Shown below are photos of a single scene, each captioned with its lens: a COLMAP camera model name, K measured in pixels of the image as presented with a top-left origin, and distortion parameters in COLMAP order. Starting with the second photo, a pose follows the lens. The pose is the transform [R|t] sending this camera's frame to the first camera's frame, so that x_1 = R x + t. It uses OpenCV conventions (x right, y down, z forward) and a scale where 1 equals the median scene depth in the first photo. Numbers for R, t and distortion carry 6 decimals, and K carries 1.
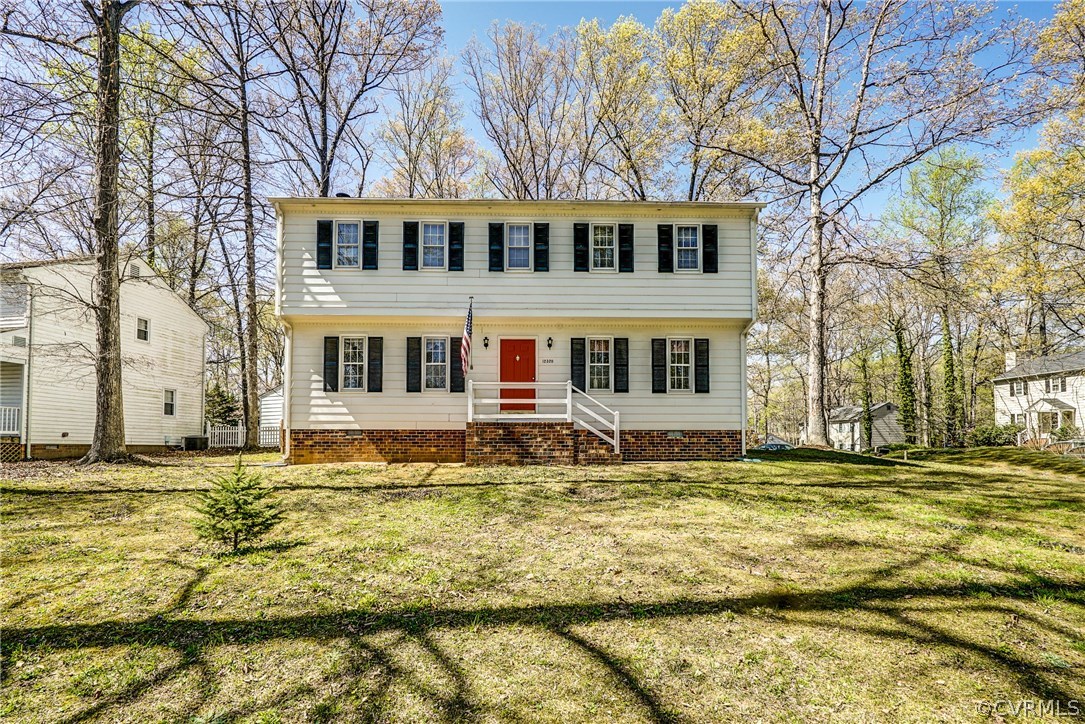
lens RADIAL K [[519.0, 0, 529.3], [0, 519.0, 433.4], [0, 0, 1]] dist [-0.007437, 0.002397]
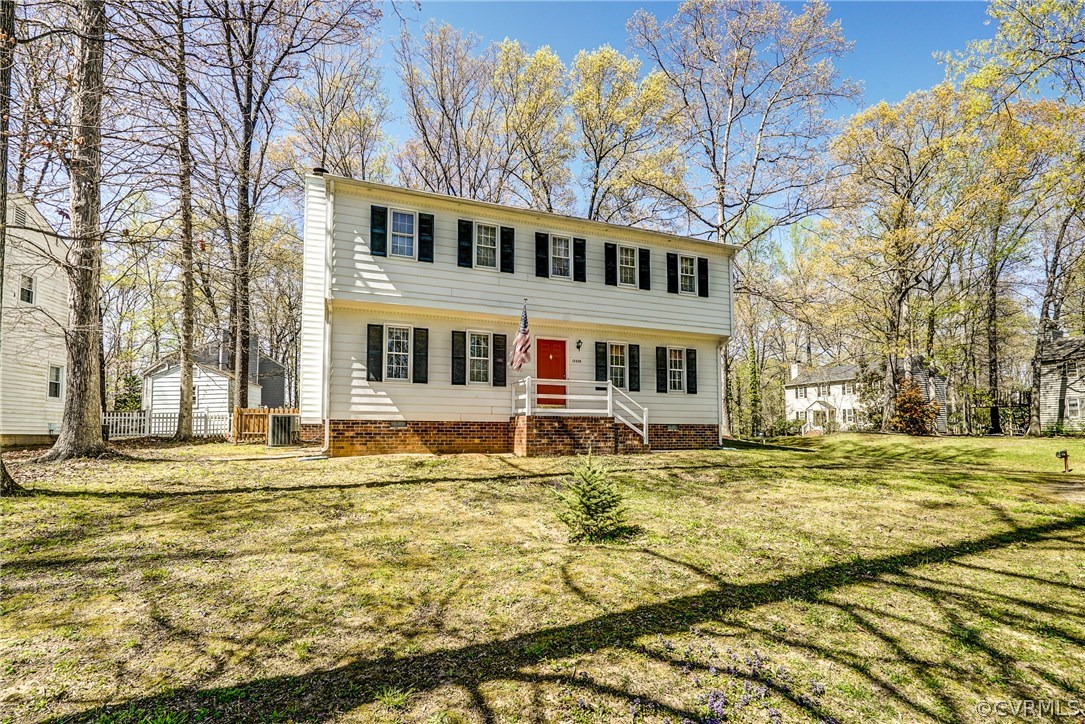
lens RADIAL K [[519.0, 0, 514.3], [0, 519.0, 408.6], [0, 0, 1]] dist [-0.007437, 0.002397]
pose [[0.938349, 0.018629, 0.345186, -0.473095], [-0.010478, 0.999621, -0.025463, -0.007530], [-0.345530, 0.020277, 0.938189, 0.002160]]
